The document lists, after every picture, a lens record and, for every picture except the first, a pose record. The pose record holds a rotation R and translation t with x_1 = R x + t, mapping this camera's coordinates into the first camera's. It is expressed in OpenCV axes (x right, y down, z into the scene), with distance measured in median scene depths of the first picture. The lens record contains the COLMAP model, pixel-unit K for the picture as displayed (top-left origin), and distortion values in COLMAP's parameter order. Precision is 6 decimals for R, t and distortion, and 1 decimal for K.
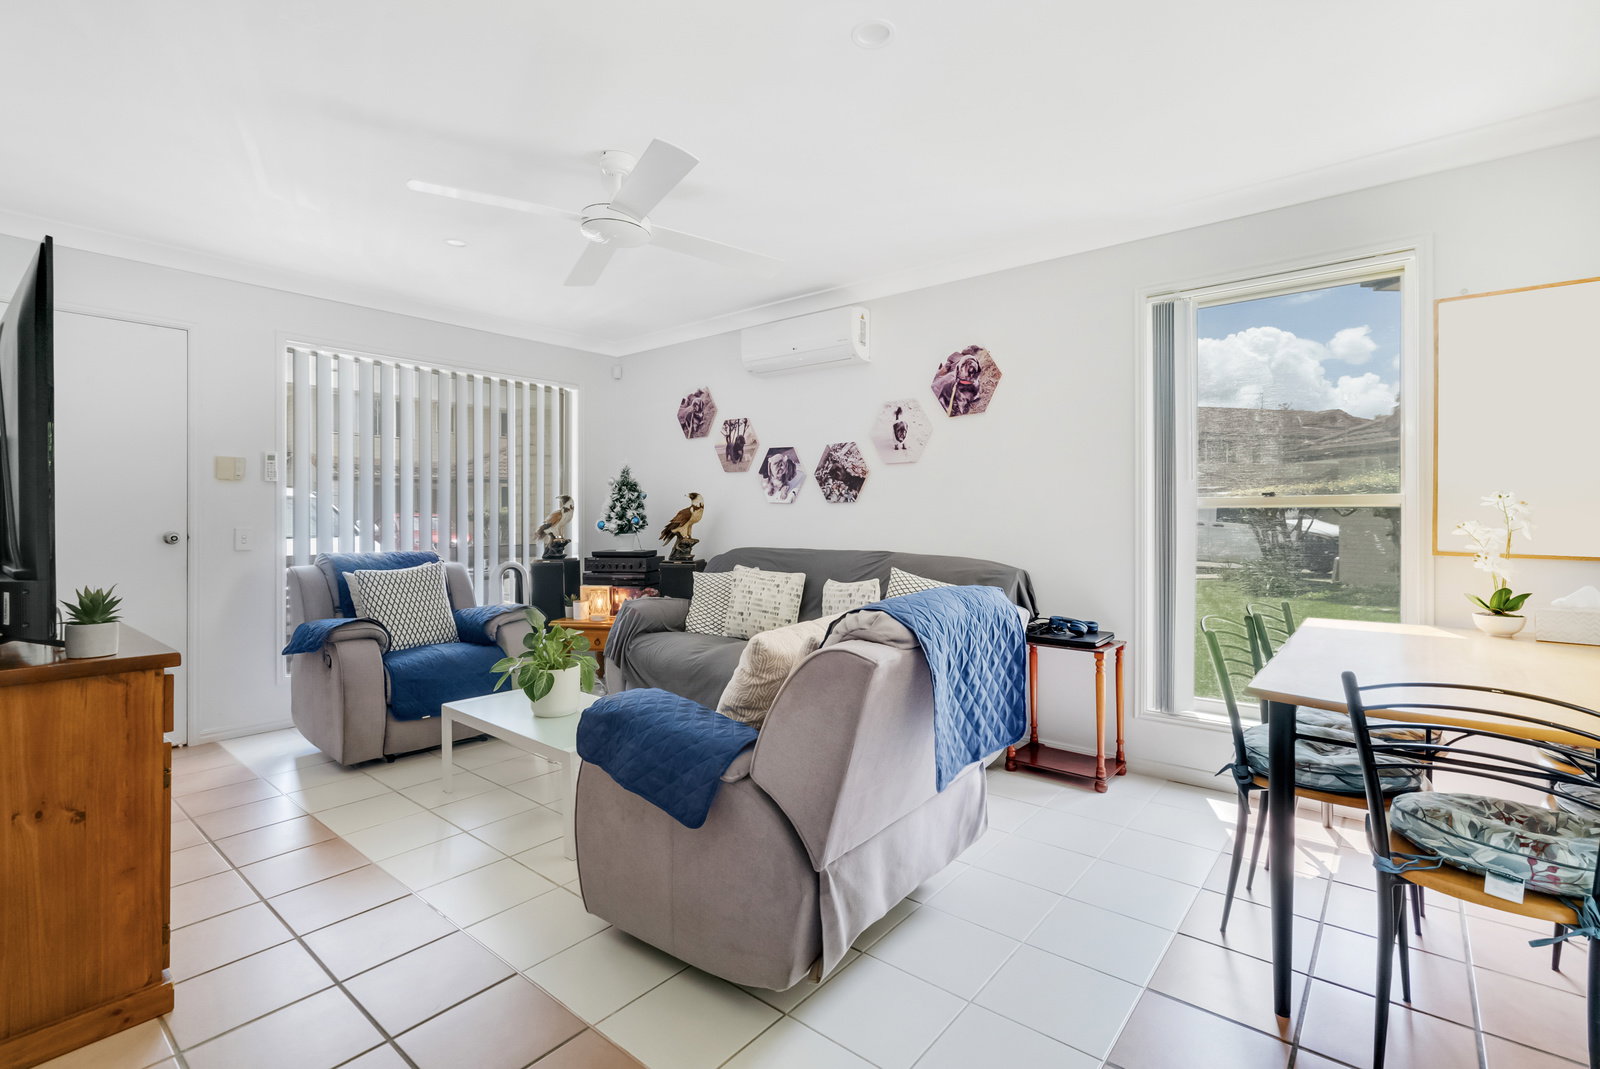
lens RADIAL K [[732.2, 0, 799.9], [0, 732.2, 520.8], [0, 0, 1]] dist [0.000263, 0.000024]
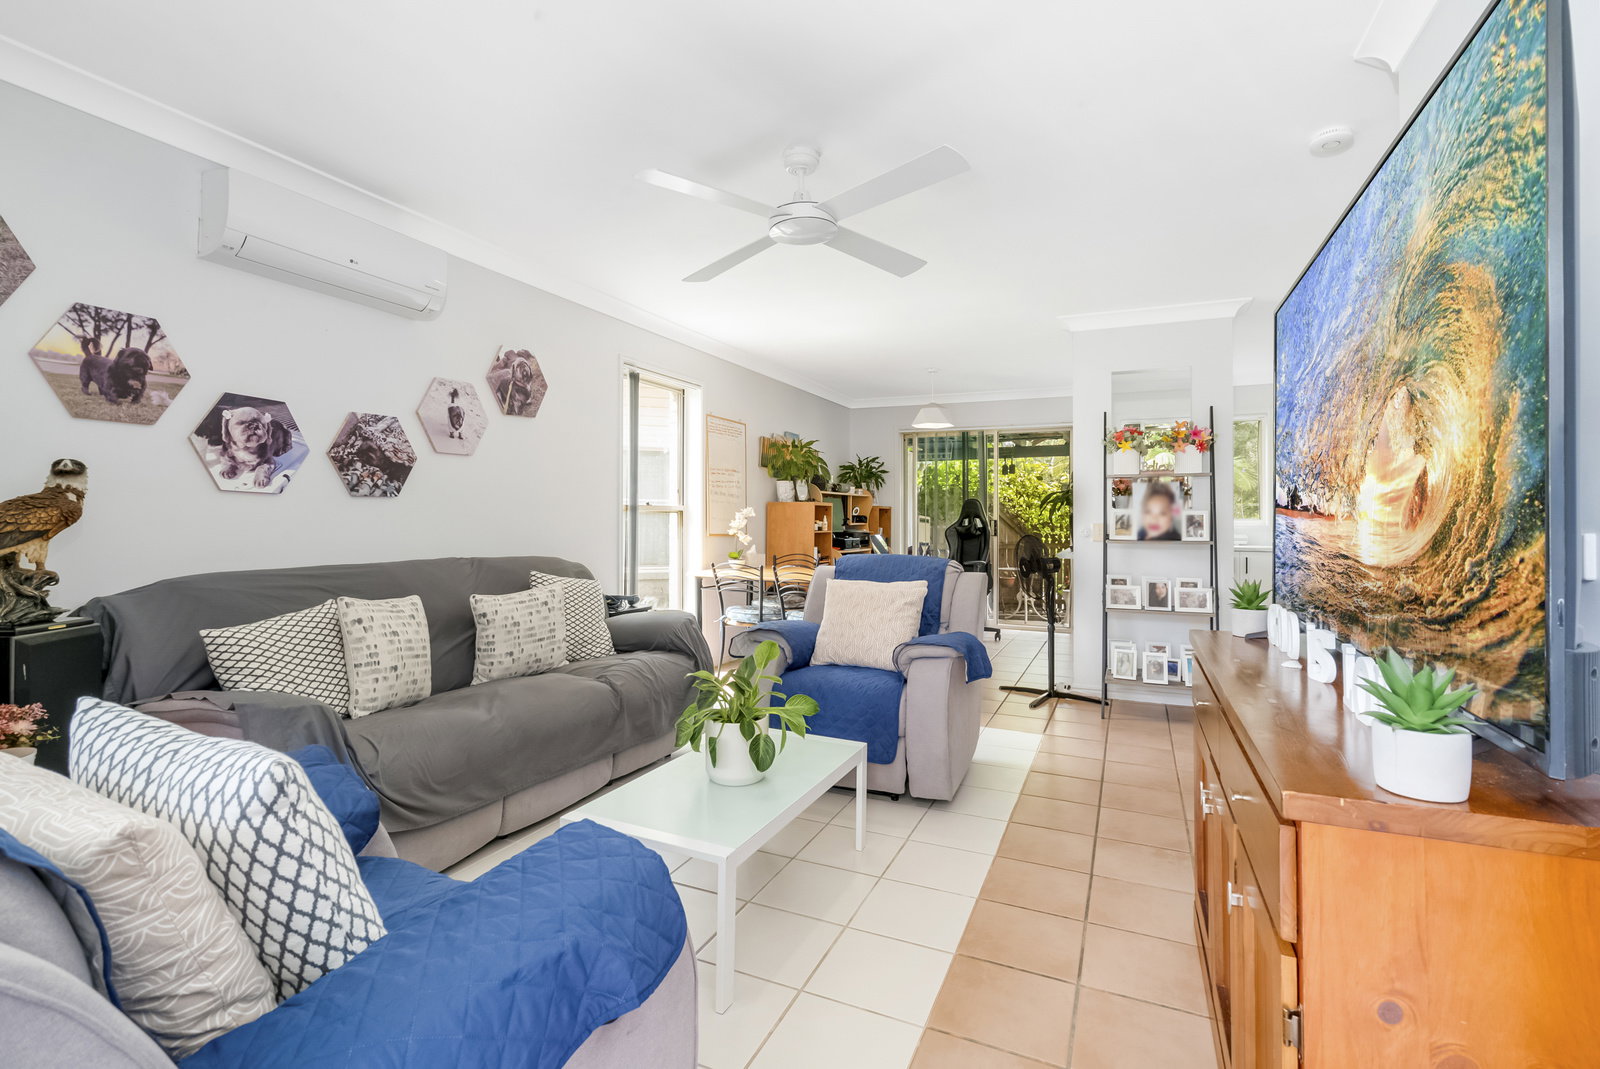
lens RADIAL K [[732.2, 0, 798.9], [0, 732.2, 524.6], [0, 0, 1]] dist [0.000263, 0.000024]
pose [[-0.261396, -0.009077, 0.965189, -0.742844], [0.004915, 0.999930, 0.010735, -0.003383], [-0.965219, 0.007550, -0.261334, 0.780083]]
